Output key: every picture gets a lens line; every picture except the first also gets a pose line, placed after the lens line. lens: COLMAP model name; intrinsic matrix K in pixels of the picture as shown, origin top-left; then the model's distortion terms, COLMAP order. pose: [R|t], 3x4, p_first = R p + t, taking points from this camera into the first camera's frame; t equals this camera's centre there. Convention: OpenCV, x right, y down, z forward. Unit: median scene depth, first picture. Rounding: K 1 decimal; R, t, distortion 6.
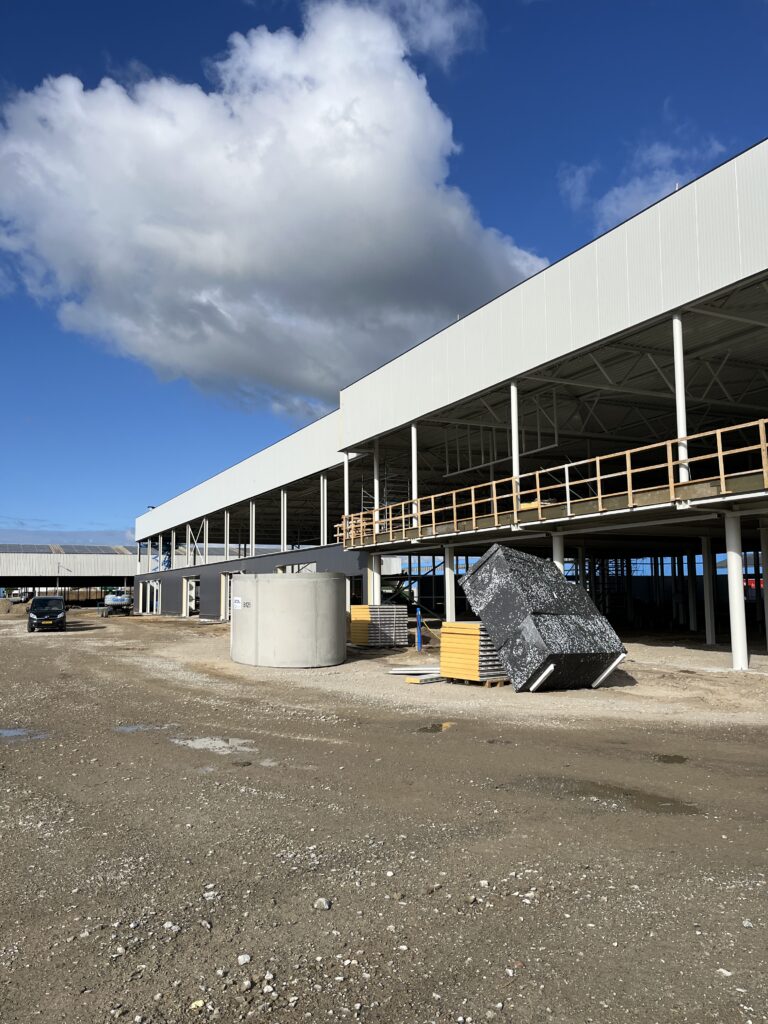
lens RADIAL K [[764.1, 0, 376.6], [0, 764.1, 518.5], [0, 0, 1]] dist [0.005311, -0.013773]
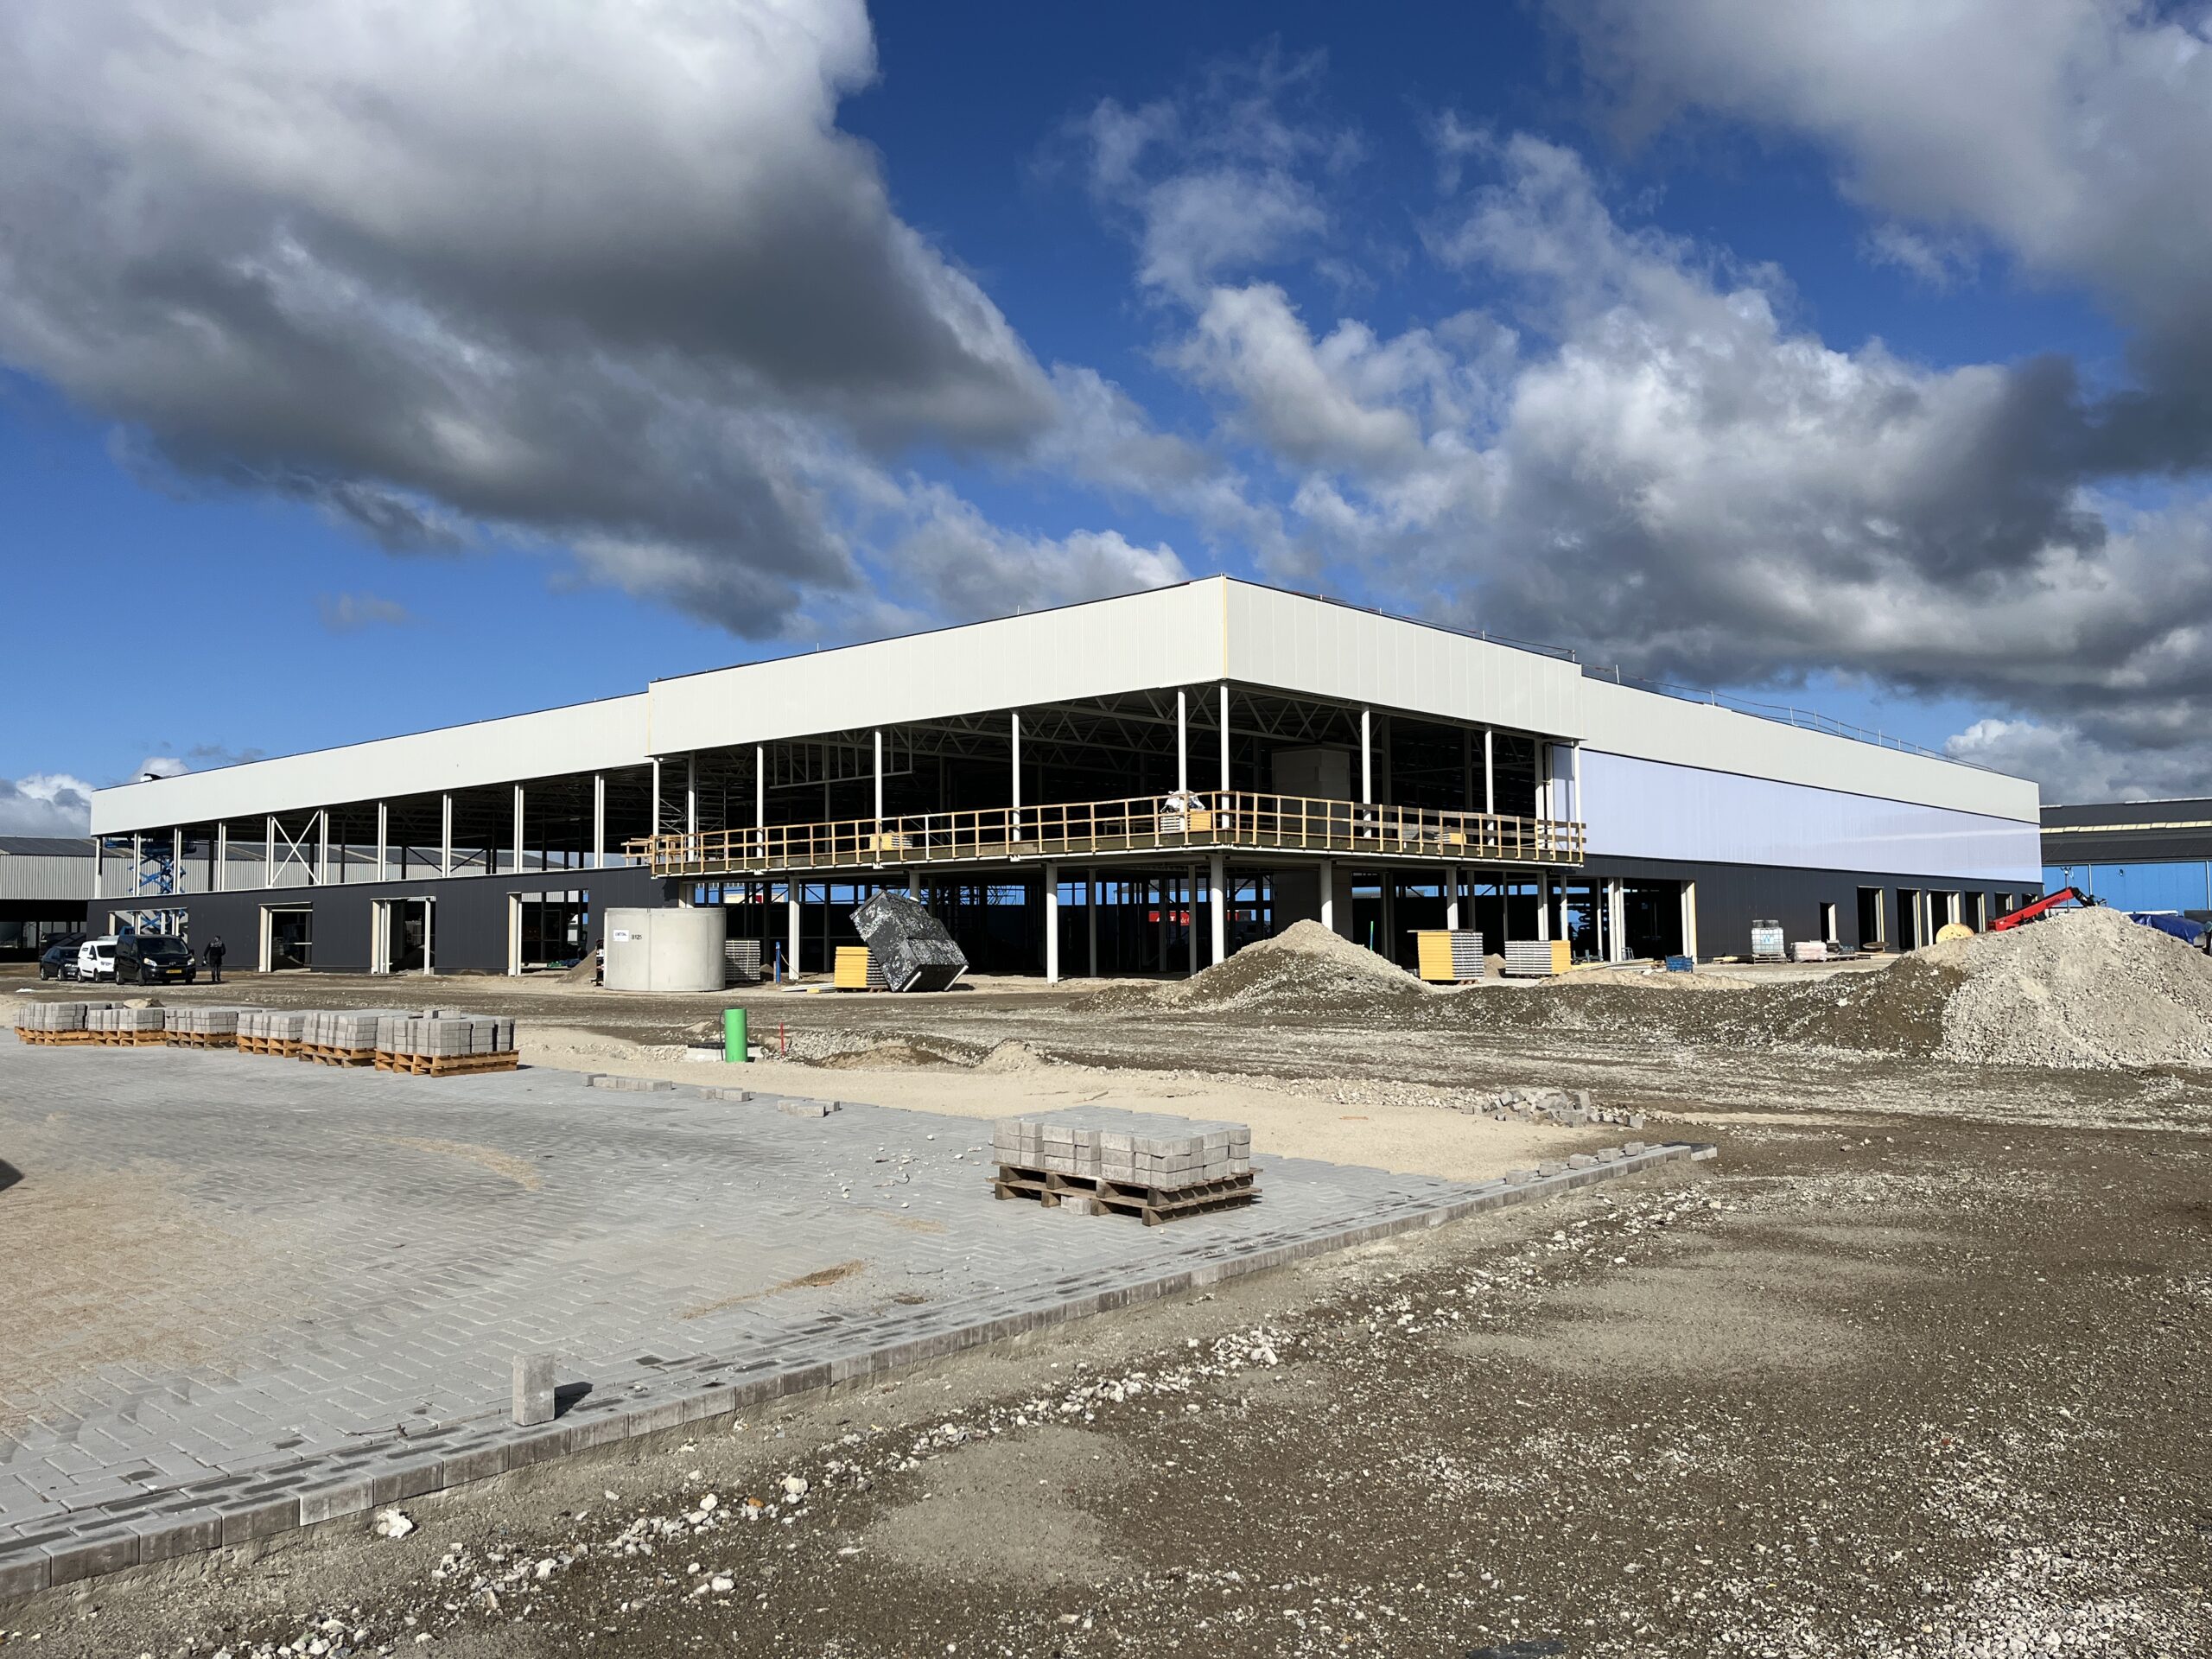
lens RADIAL K [[1650.6, 0, 1109.0], [0, 1650.6, 831.7], [0, 0, 1]] dist [0.005311, -0.013773]
pose [[0.927731, 0.021690, 0.372618, -0.580248], [-0.033430, 0.999126, 0.025074, -0.160212], [-0.371749, -0.035718, 0.927646, -1.934334]]
